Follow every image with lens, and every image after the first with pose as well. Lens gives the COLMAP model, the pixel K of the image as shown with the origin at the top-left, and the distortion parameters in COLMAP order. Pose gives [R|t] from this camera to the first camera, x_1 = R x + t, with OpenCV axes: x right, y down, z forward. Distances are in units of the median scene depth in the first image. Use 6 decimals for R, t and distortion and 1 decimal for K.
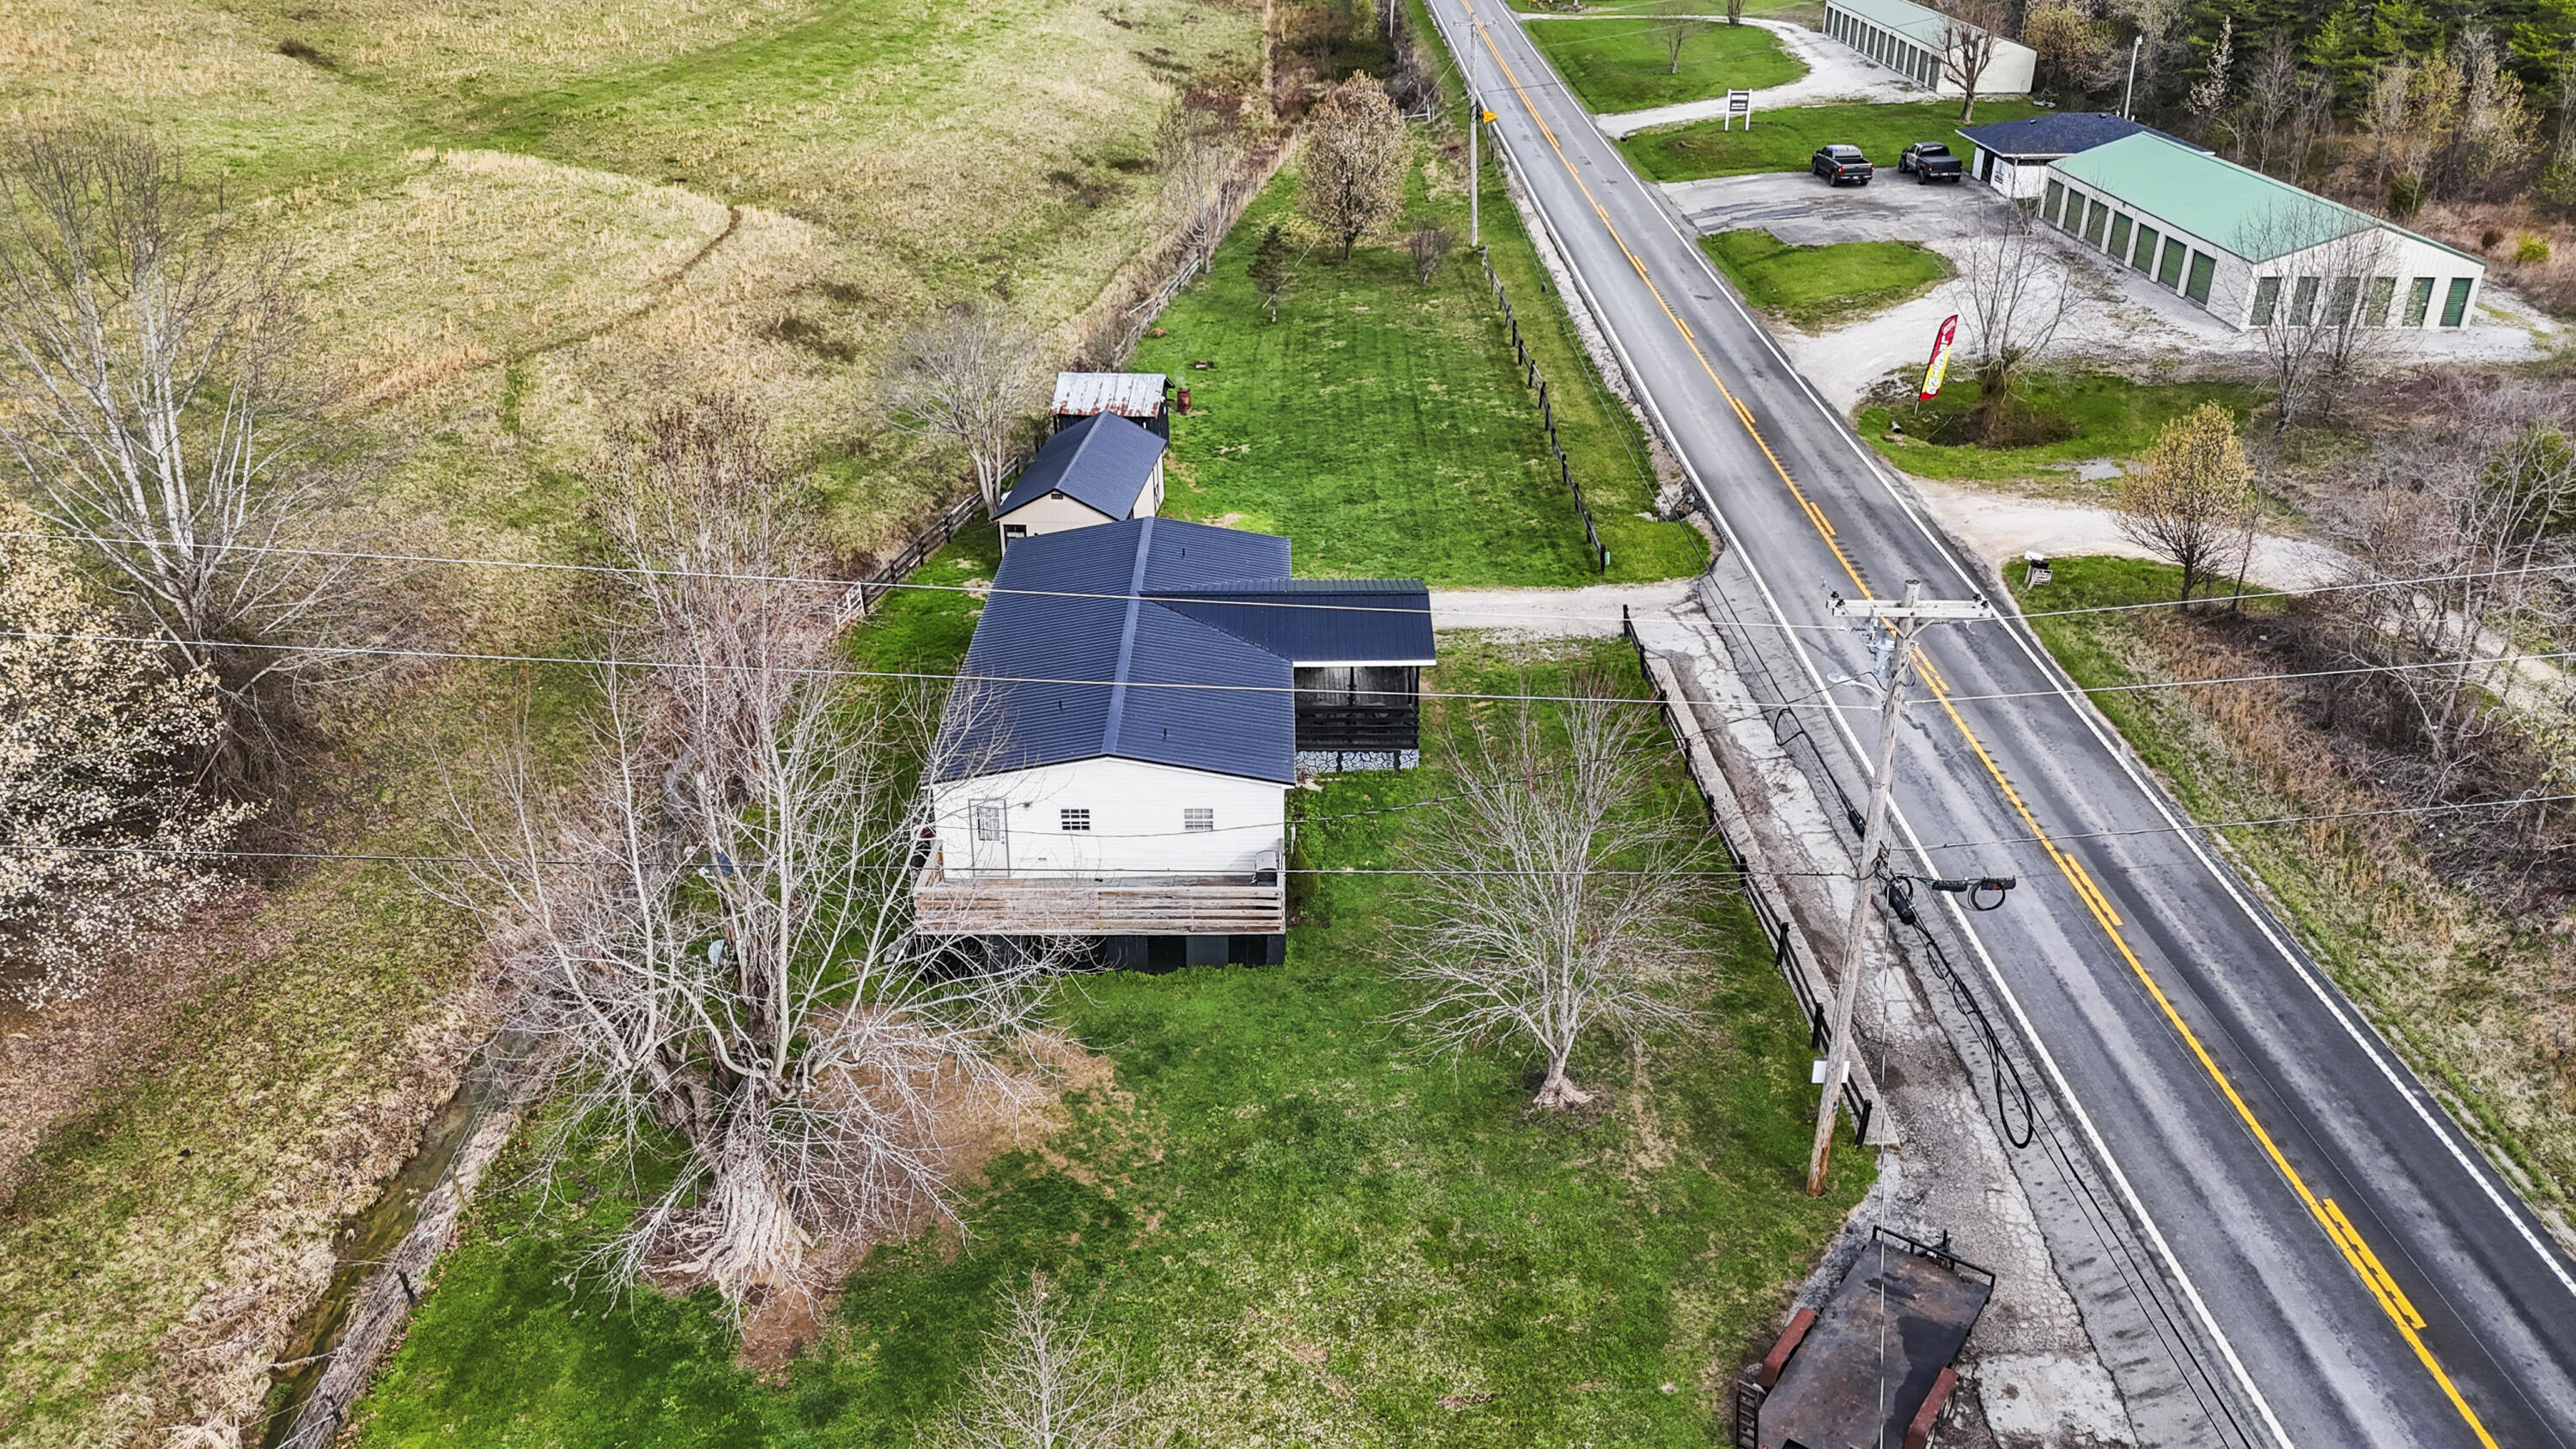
lens RADIAL K [[1913.1, 0, 1297.9], [0, 1913.1, 705.9], [0, 0, 1]] dist [0.092848, -0.099723]
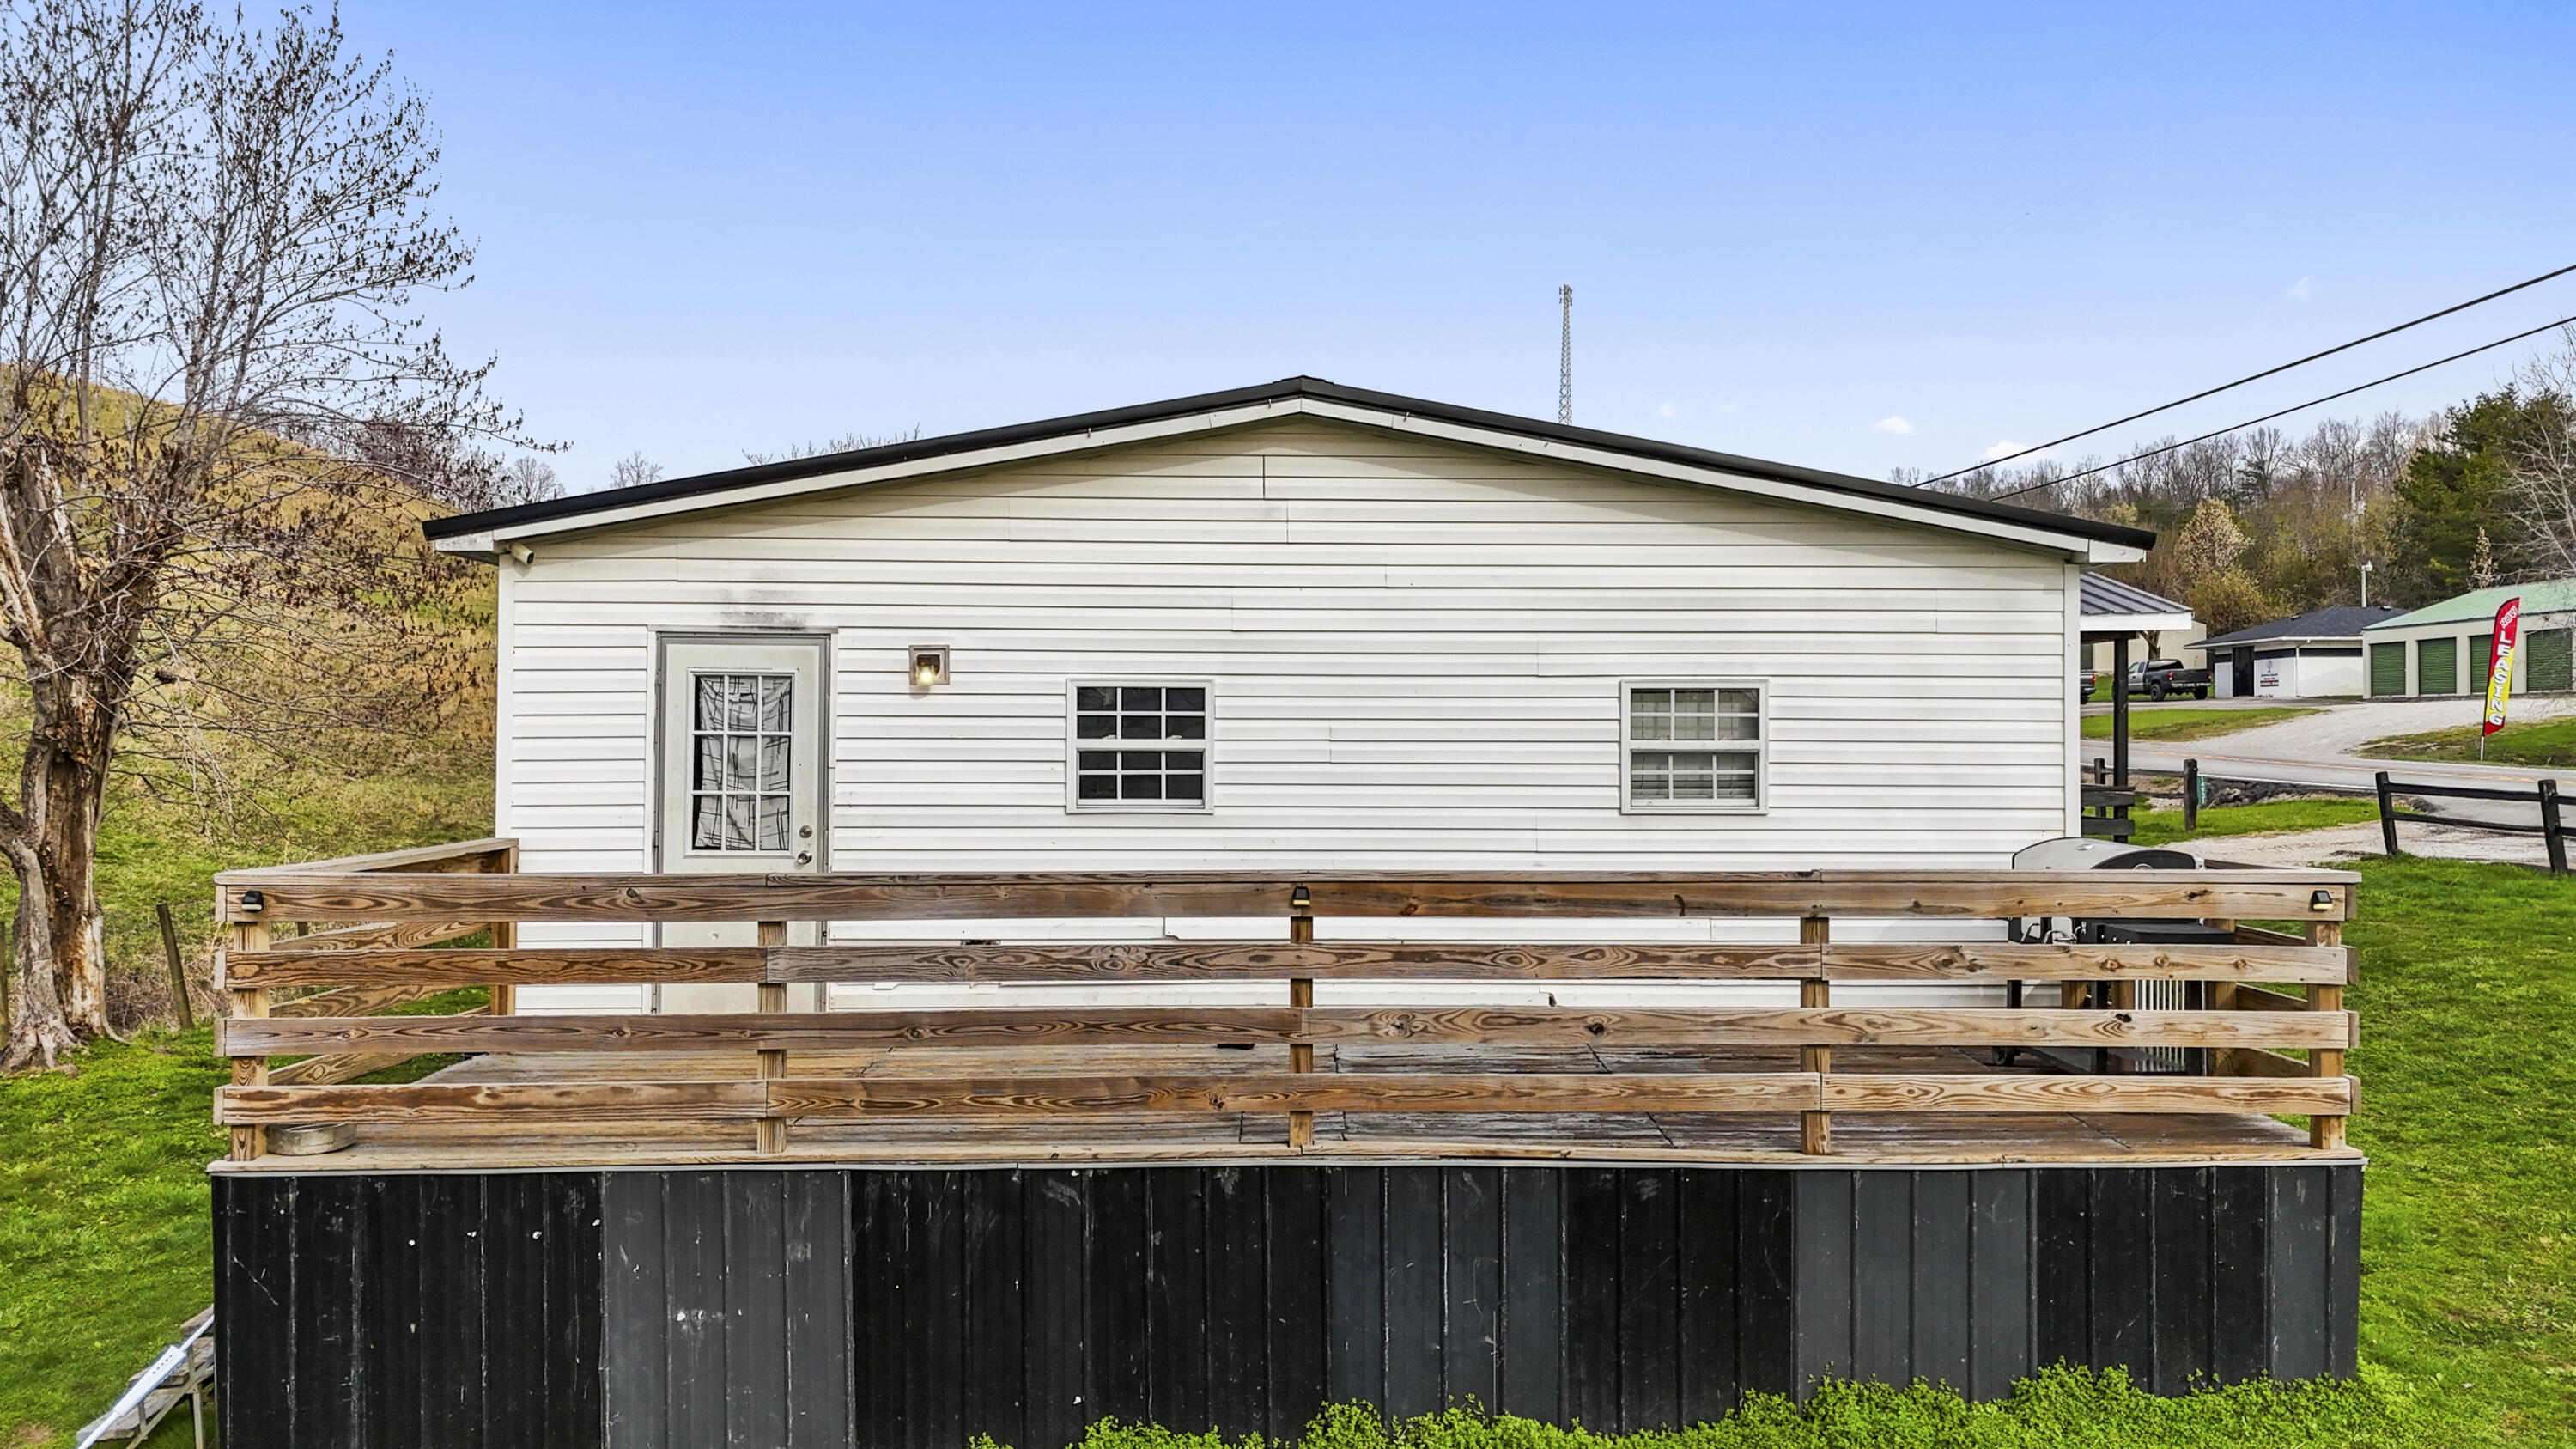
lens RADIAL K [[1913.1, 0, 1297.9], [0, 1913.1, 705.9], [0, 0, 1]] dist [0.092848, -0.099723]
pose [[0.999452, 0.003896, 0.032862, -0.067940], [0.010753, 0.900924, -0.433844, 0.097929], [-0.031296, 0.433960, 0.900388, 0.515894]]
